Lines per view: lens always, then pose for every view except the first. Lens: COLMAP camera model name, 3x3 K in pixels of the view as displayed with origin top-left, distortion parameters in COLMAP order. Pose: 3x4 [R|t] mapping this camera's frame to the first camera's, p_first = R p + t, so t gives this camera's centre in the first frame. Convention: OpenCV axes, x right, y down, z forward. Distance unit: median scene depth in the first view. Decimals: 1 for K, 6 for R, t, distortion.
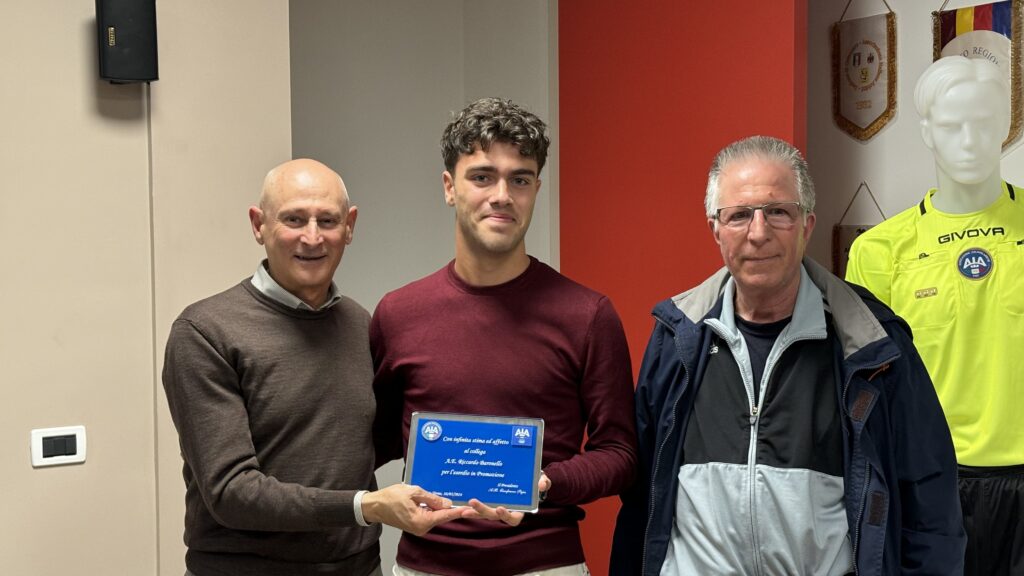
lens RADIAL K [[1489.4, 0, 514.6], [0, 1489.4, 299.1], [0, 0, 1]] dist [0.032552, -0.122311]
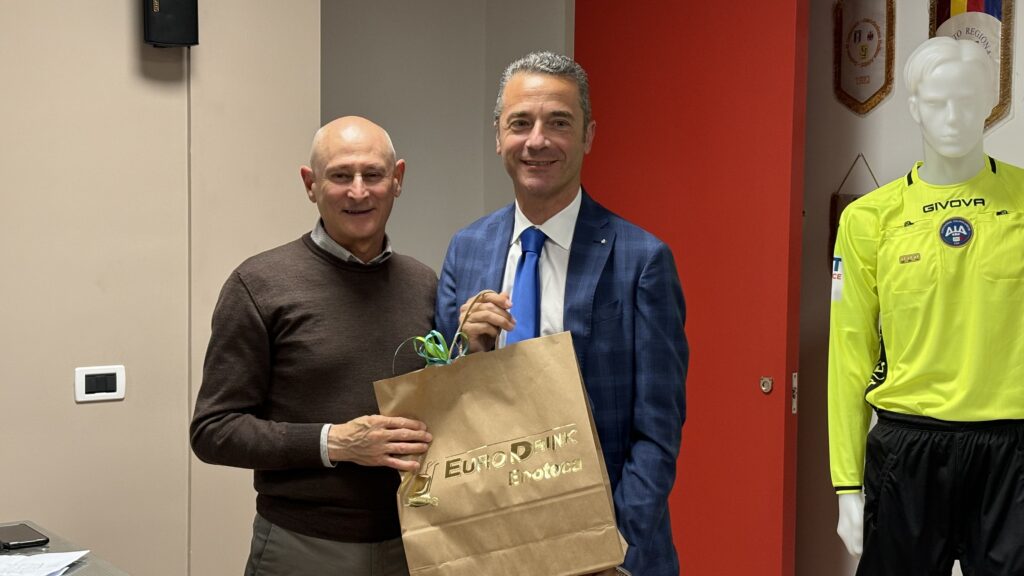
lens RADIAL K [[1487.7, 0, 491.5], [0, 1487.7, 291.3], [0, 0, 1]] dist [0.104673, -0.490084]
pose [[0.999333, 0.023242, -0.028167, 0.006670], [-0.022716, 0.999564, 0.018846, 0.005901], [0.028593, -0.018194, 0.999426, -0.079536]]
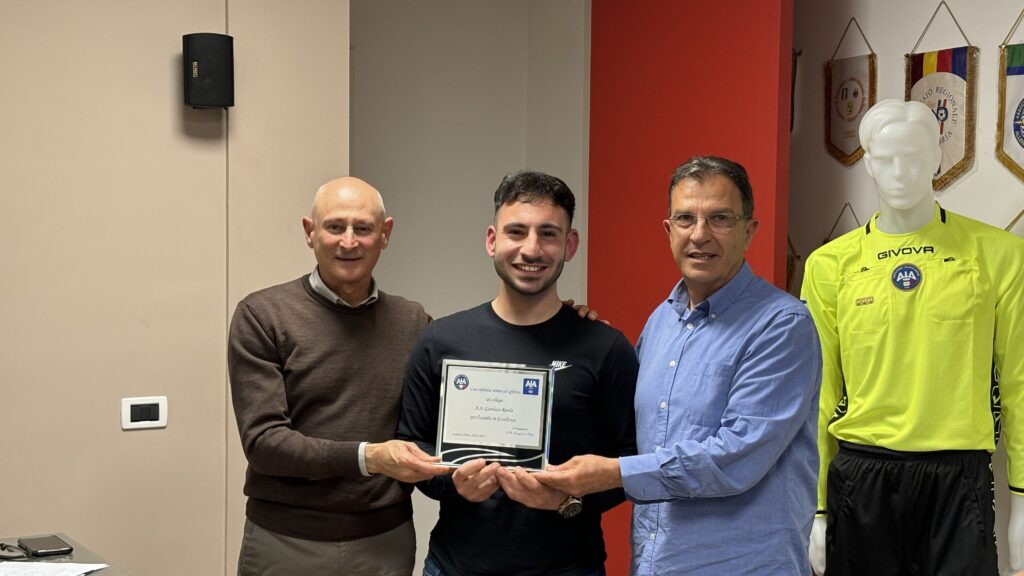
lens RADIAL K [[1484.3, 0, 527.4], [0, 1484.3, 287.8], [0, 0, 1]] dist [0.152440, -0.724362]
pose [[0.996300, 0.023455, -0.082676, 0.107322], [-0.023997, 0.999697, -0.005559, -0.001820], [0.082520, 0.007523, 0.996561, -0.183429]]
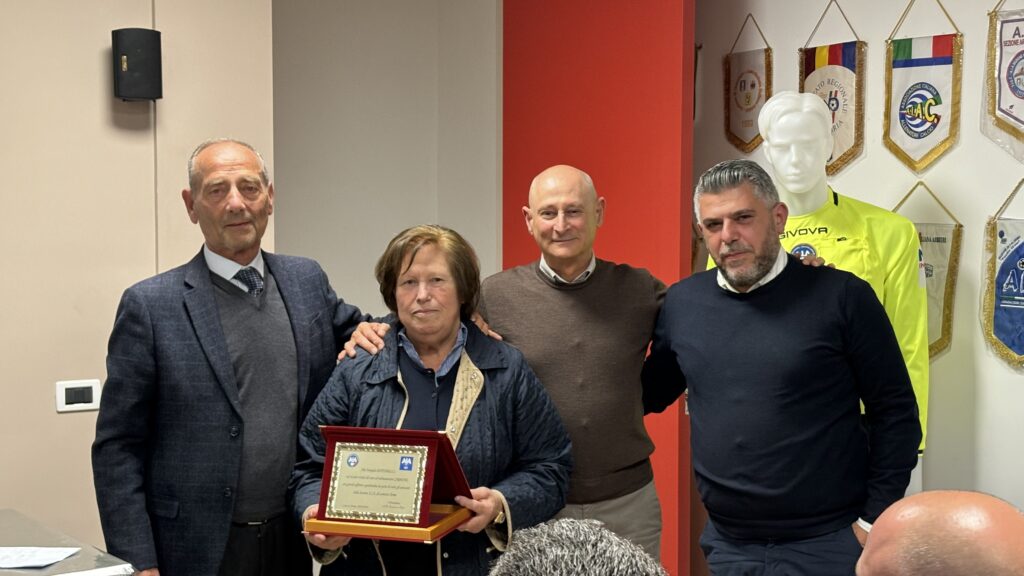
lens RADIAL K [[1486.3, 0, 517.8], [0, 1486.3, 282.8], [0, 0, 1]] dist [0.134174, -0.639327]
pose [[0.999751, 0.012378, -0.018545, 0.089162], [-0.012431, 0.999919, -0.002788, 0.005277], [0.018509, 0.003018, 0.999824, -0.257071]]
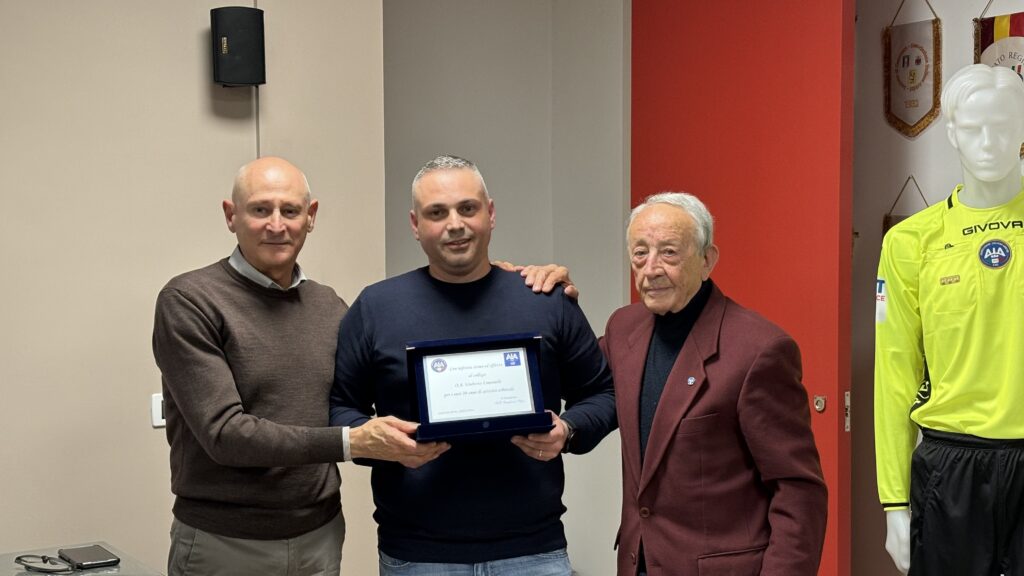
lens RADIAL K [[1486.3, 0, 517.8], [0, 1486.3, 282.8], [0, 0, 1]] dist [0.134174, -0.639327]
pose [[0.997121, 0.008766, -0.075323, 0.040895], [-0.008479, 0.999956, 0.004120, -0.003997], [0.075356, -0.003469, 0.997151, -0.119934]]
